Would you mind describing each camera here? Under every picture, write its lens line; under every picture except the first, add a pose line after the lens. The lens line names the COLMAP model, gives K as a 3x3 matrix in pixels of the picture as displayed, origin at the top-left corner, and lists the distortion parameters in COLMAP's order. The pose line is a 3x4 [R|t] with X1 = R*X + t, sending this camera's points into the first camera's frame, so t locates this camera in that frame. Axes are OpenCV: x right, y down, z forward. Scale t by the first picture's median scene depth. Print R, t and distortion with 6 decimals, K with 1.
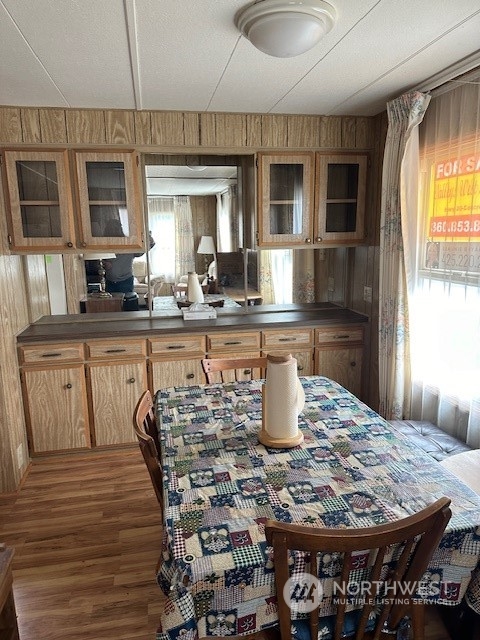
lens RADIAL K [[456.4, 0, 239.5], [0, 456.4, 319.7], [0, 0, 1]] dist [0.008844, -0.002410]
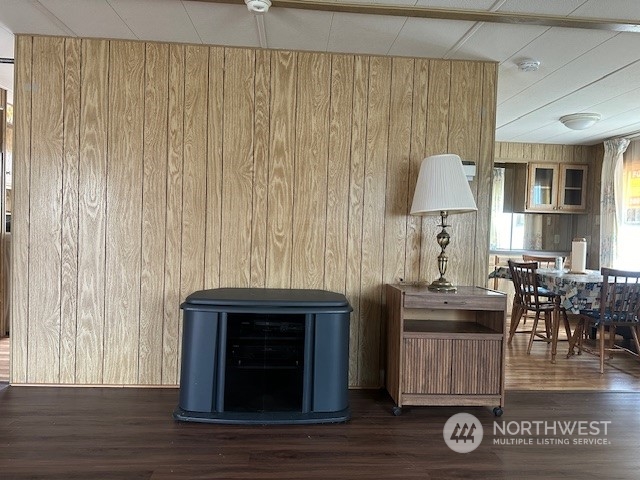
lens RADIAL K [[456.4, 0, 319.0], [0, 456.4, 238.4], [0, 0, 1]] dist [0.008844, -0.002410]
pose [[0.989451, 0.057718, -0.132871, -0.627503], [-0.078991, 0.983811, -0.160862, 0.371441], [0.121435, 0.169661, 0.977992, -1.054030]]
